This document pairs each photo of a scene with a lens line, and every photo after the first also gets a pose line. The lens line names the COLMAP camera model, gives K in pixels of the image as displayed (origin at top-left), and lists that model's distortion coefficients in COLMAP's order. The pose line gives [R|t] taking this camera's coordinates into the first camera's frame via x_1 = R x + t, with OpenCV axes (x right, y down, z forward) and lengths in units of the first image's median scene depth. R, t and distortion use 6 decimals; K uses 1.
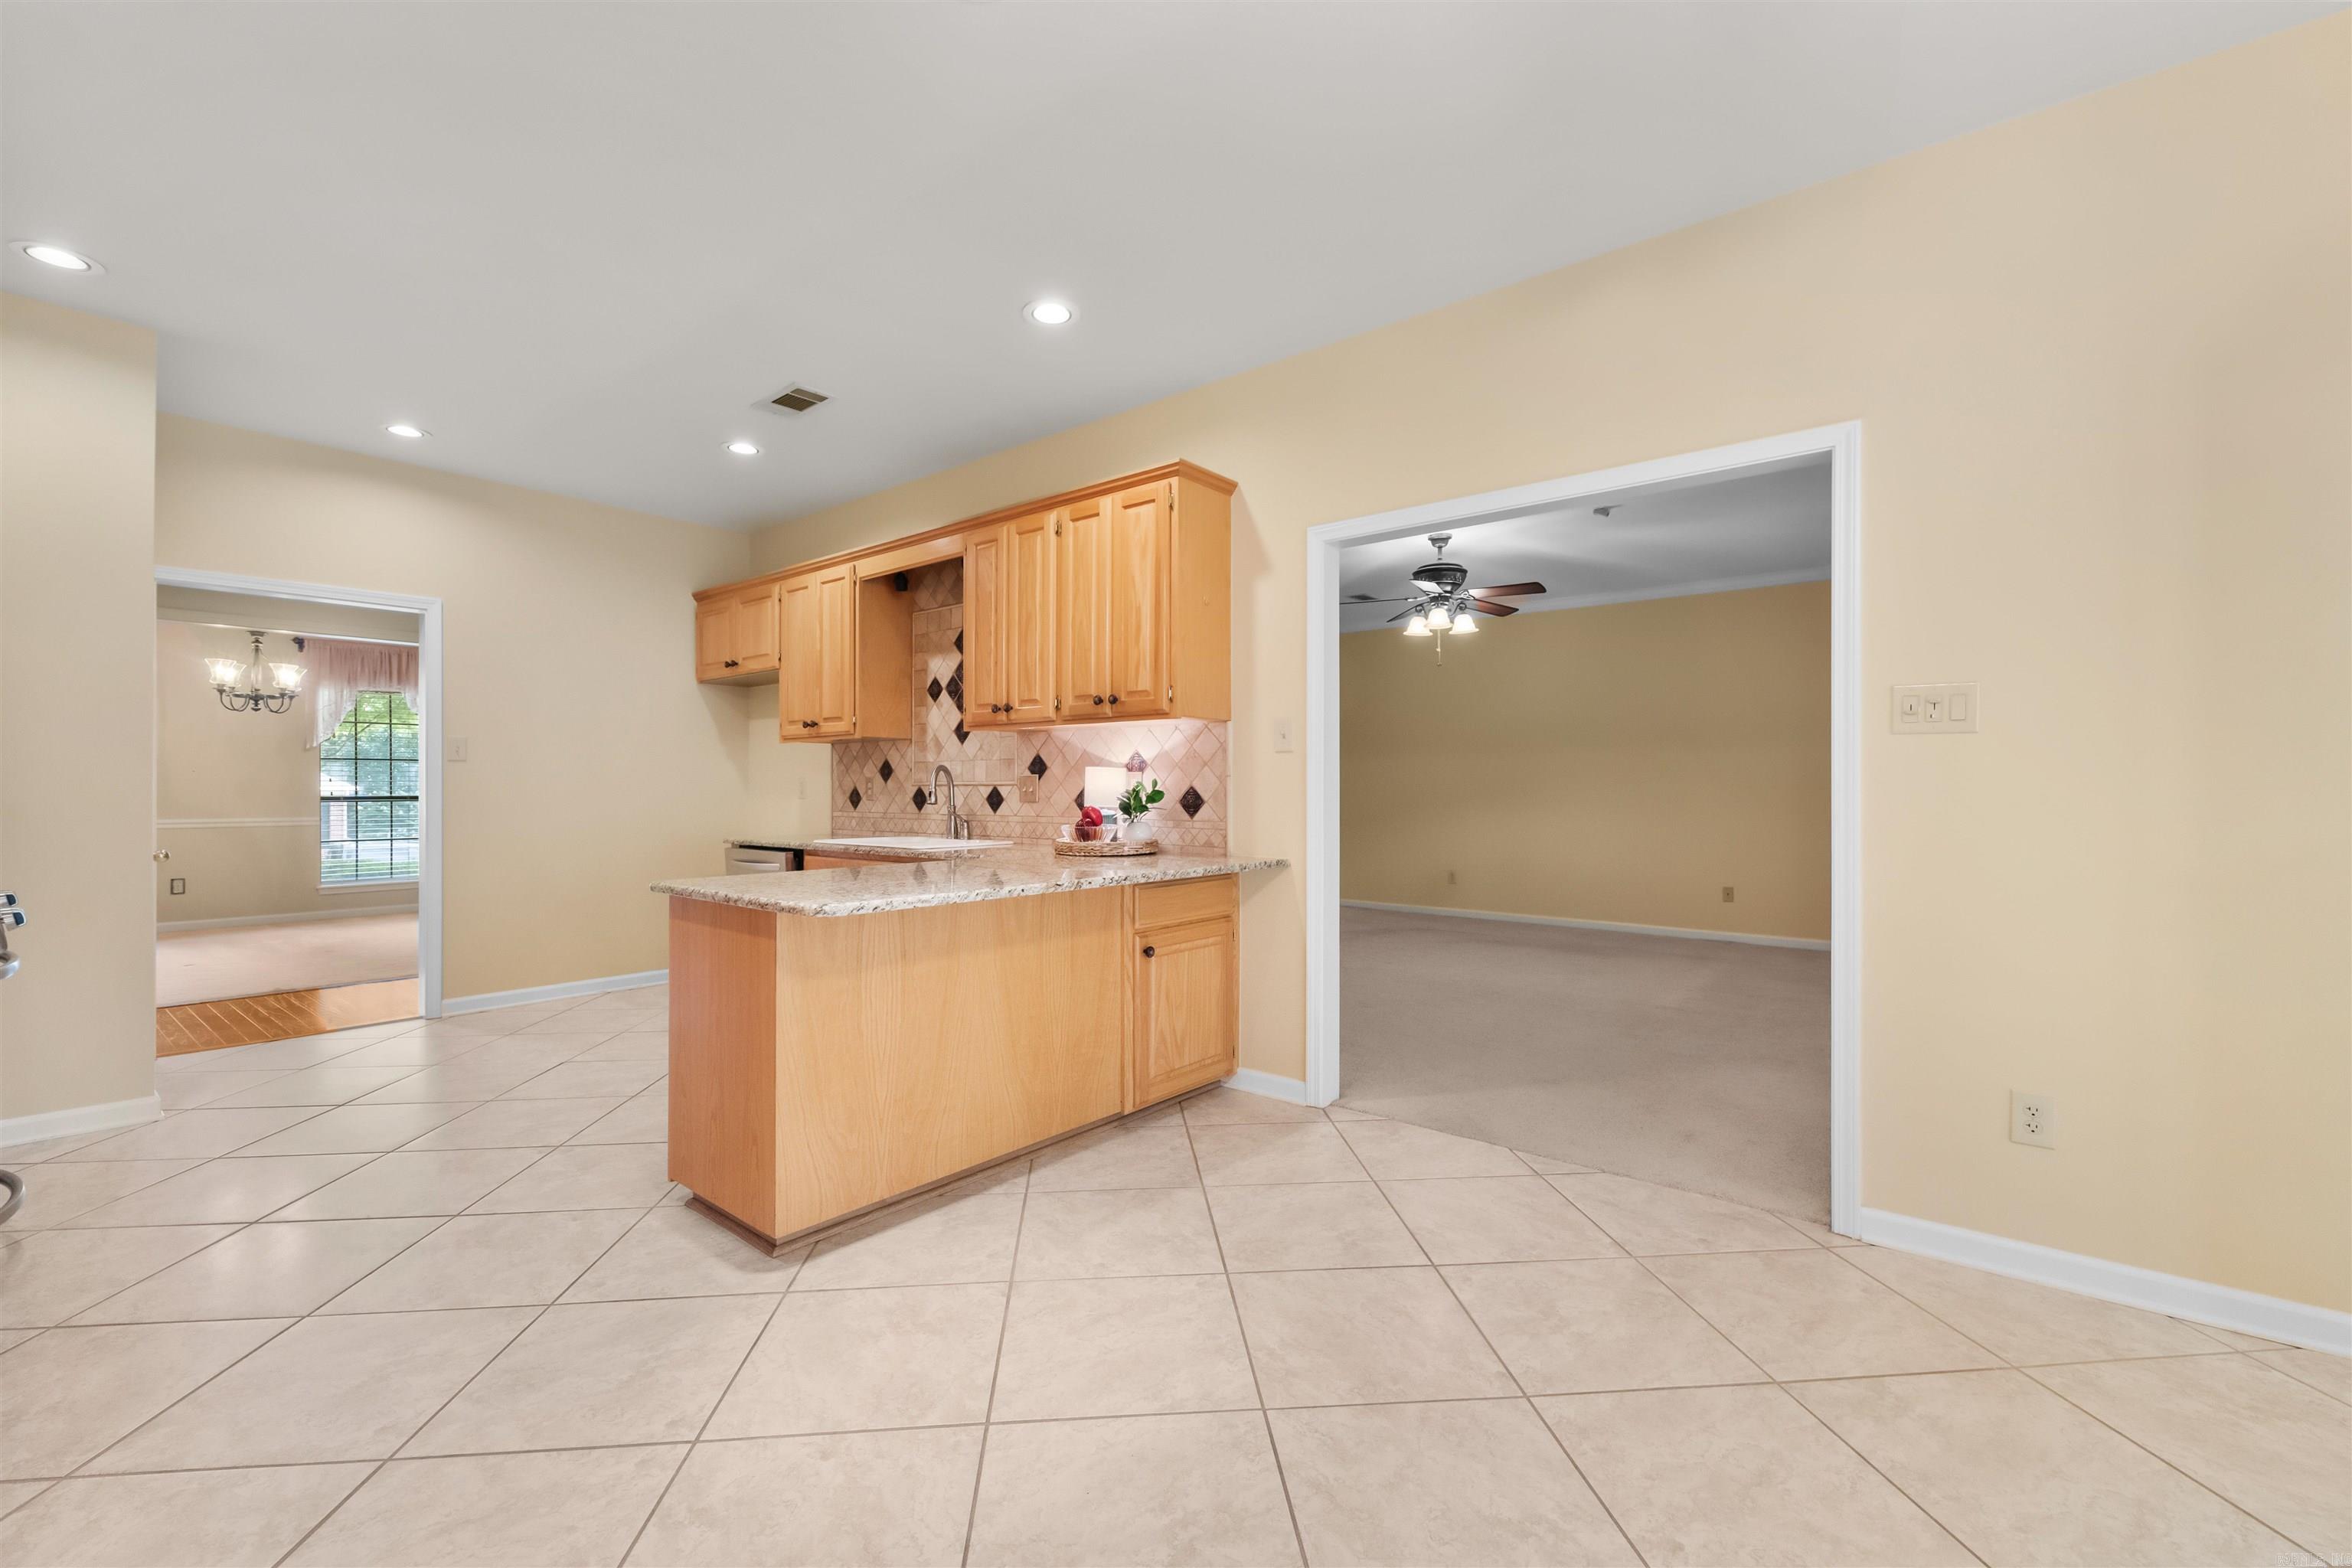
lens RADIAL K [[954.0, 0, 1186.6], [0, 954.0, 762.9], [0, 0, 1]] dist [0.001279, 0.000237]
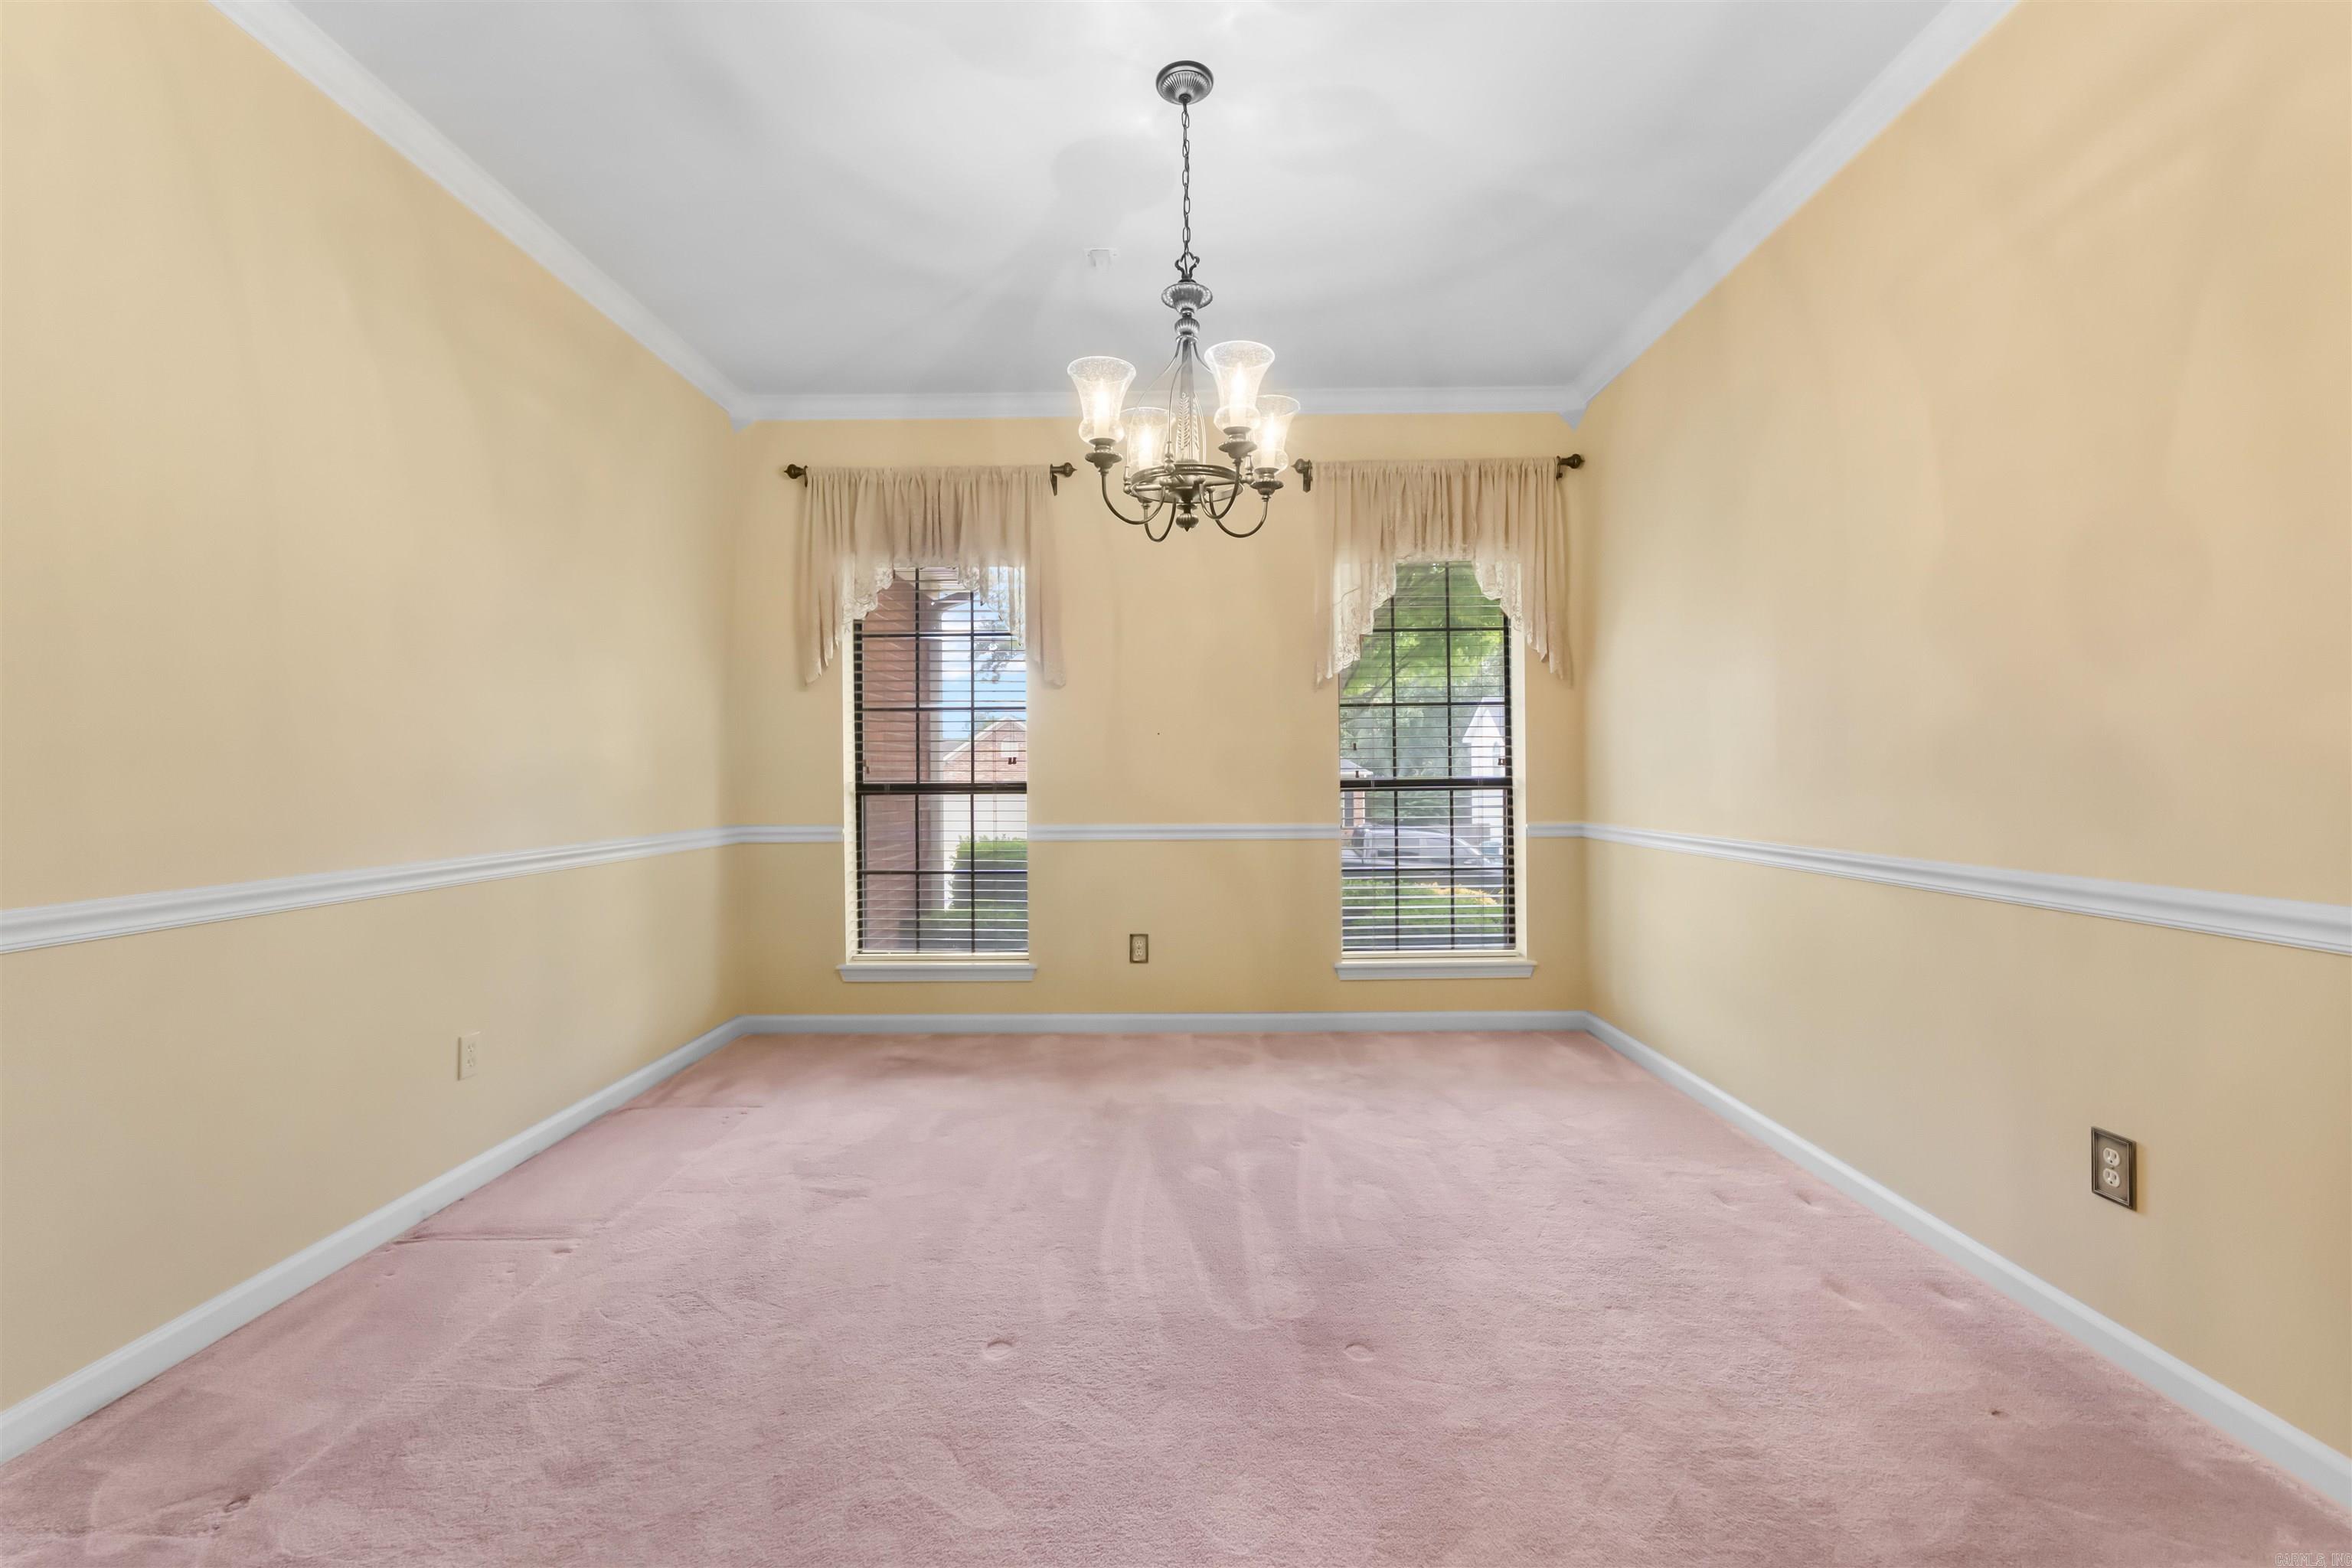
lens RADIAL K [[954.0, 0, 1186.6], [0, 954.0, 762.9], [0, 0, 1]] dist [0.001279, 0.000237]
pose [[0.619947, -0.002933, -0.784638, -0.562339], [0.011265, 0.999923, 0.005163, 0.021936], [0.784563, -0.012040, 0.619933, 0.624829]]
